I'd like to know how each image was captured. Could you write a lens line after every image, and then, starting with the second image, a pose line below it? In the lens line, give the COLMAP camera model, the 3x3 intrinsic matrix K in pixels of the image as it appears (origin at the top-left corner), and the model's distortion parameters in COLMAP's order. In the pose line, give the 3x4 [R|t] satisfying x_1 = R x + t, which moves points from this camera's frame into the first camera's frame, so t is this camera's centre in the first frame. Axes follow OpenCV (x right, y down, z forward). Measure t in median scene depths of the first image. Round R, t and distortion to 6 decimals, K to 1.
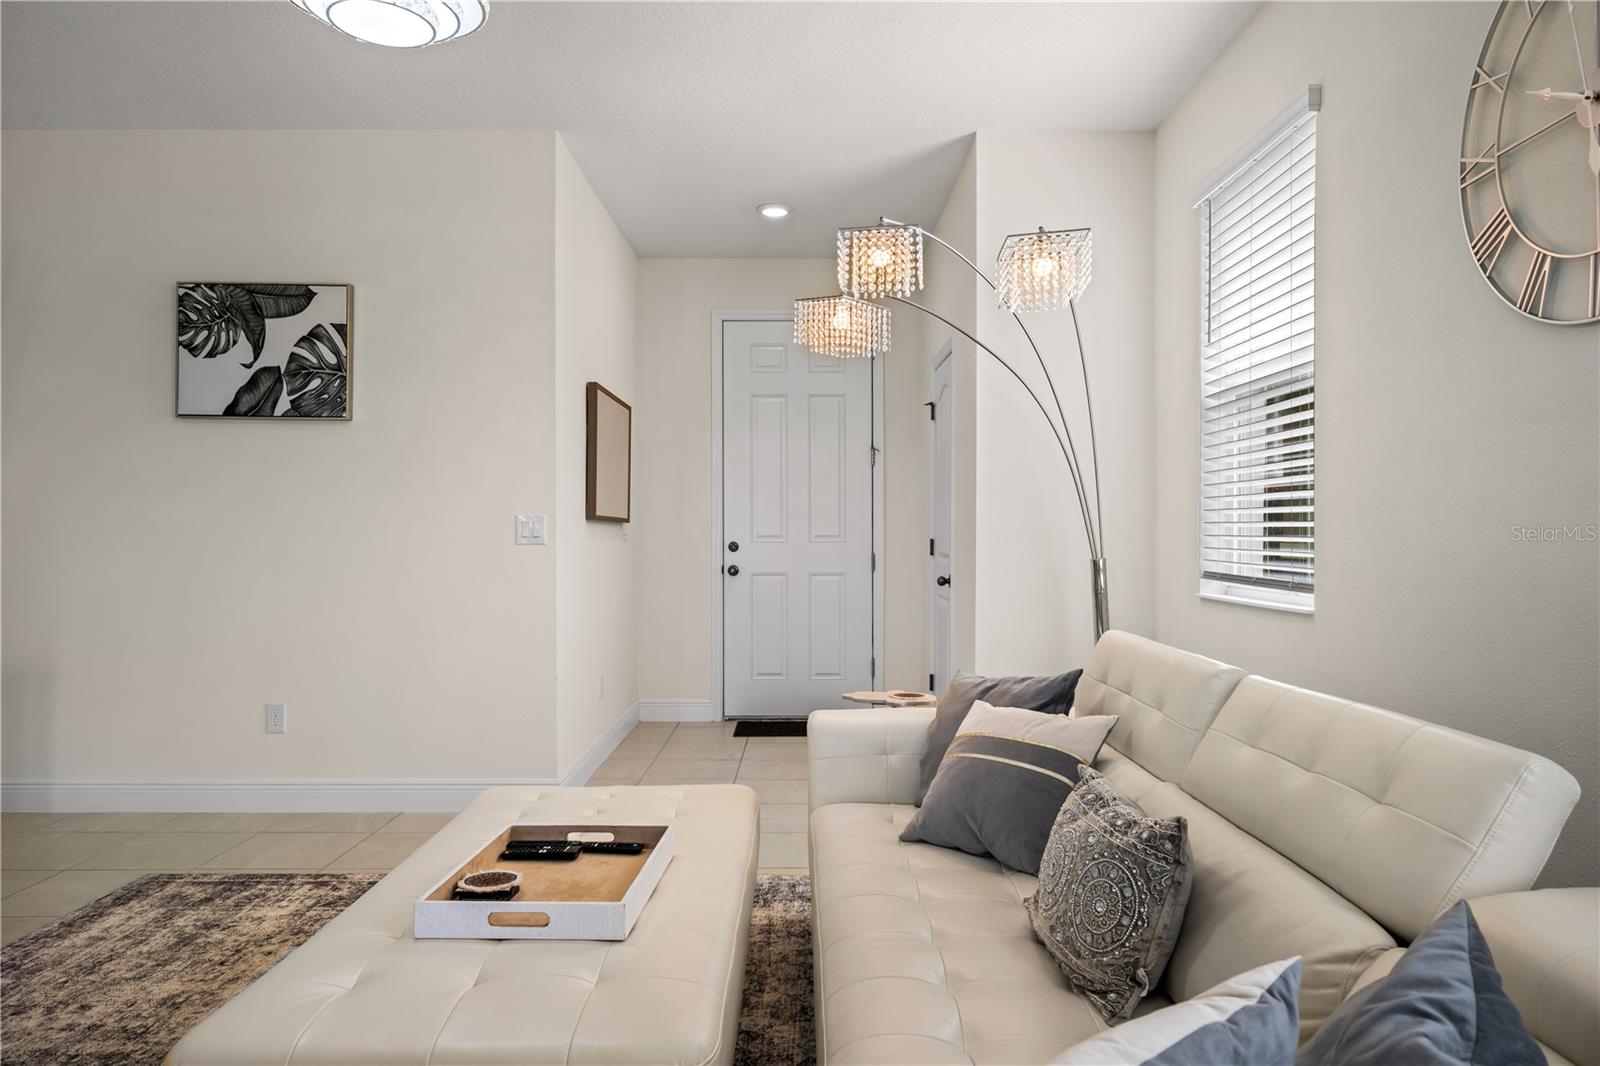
lens RADIAL K [[1054.4, 0, 800.8], [0, 1054.4, 535.7], [0, 0, 1]] dist [-0.000795, 0.000005]
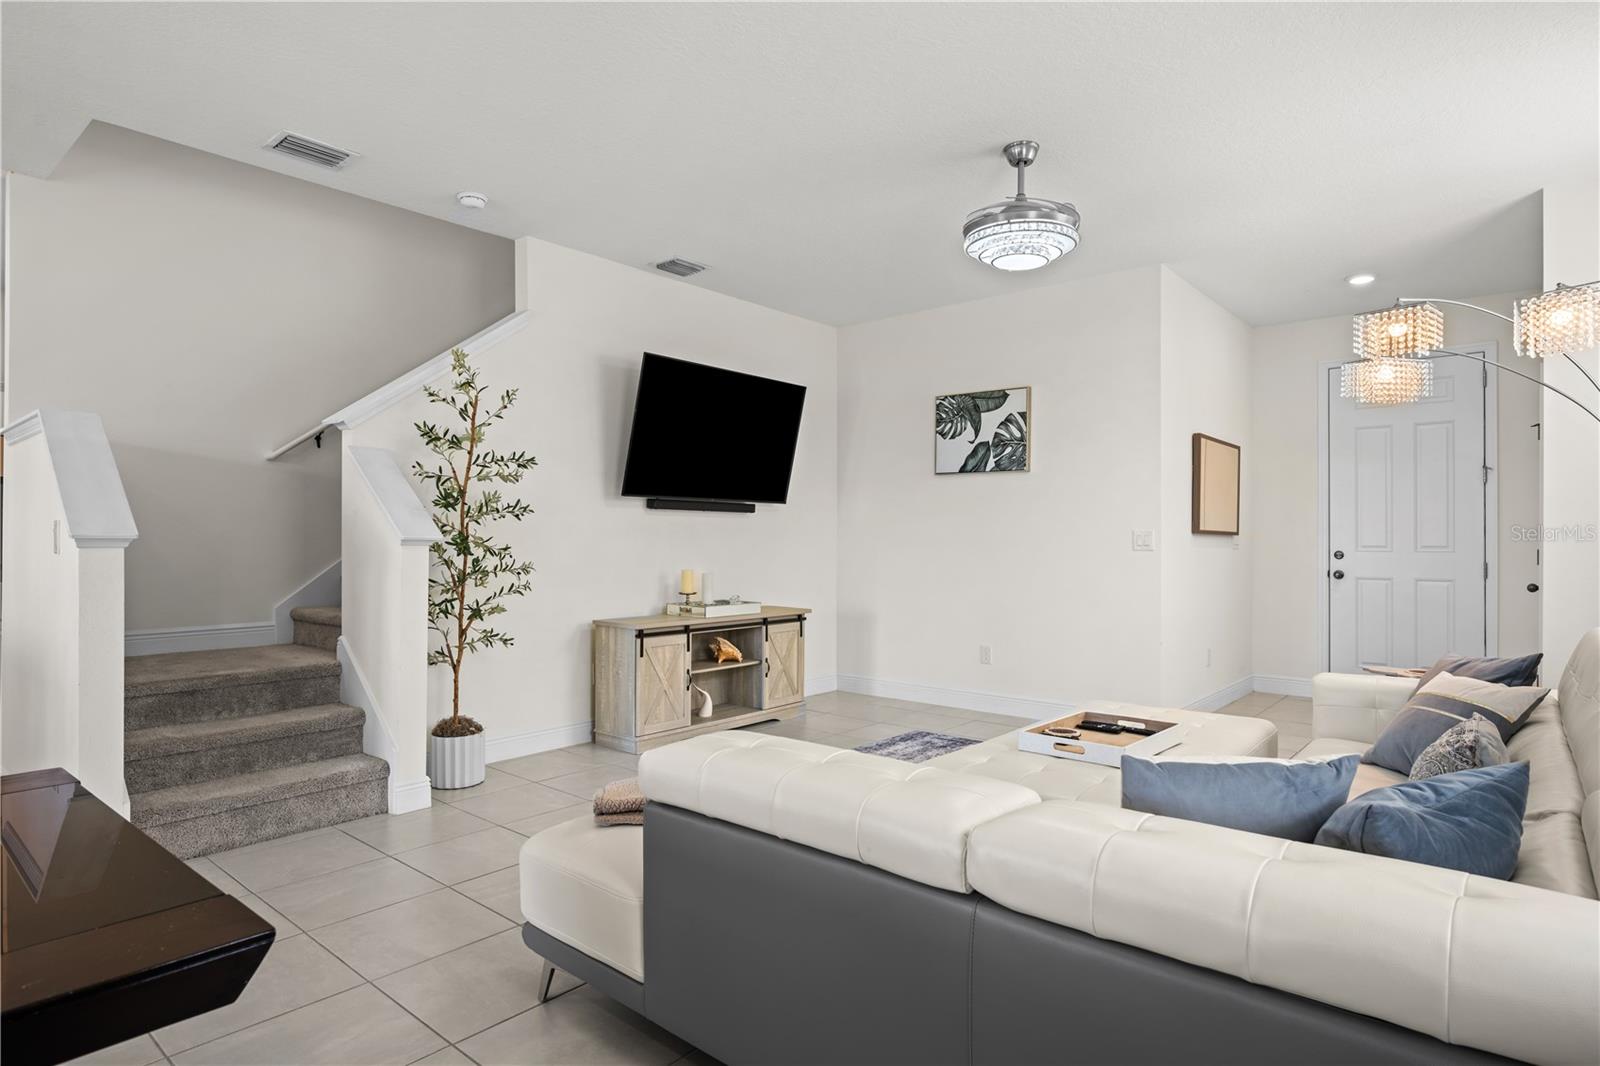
lens RADIAL K [[922.3, 0, 801.9], [0, 922.3, 538.4], [0, 0, 1]] dist [-0.001834, 0.000159]
pose [[0.759260, 0.000913, -0.650787, 0.222741], [-0.005262, 0.999975, -0.004735, -0.000058], [0.650767, 0.007020, 0.759245, -0.284770]]
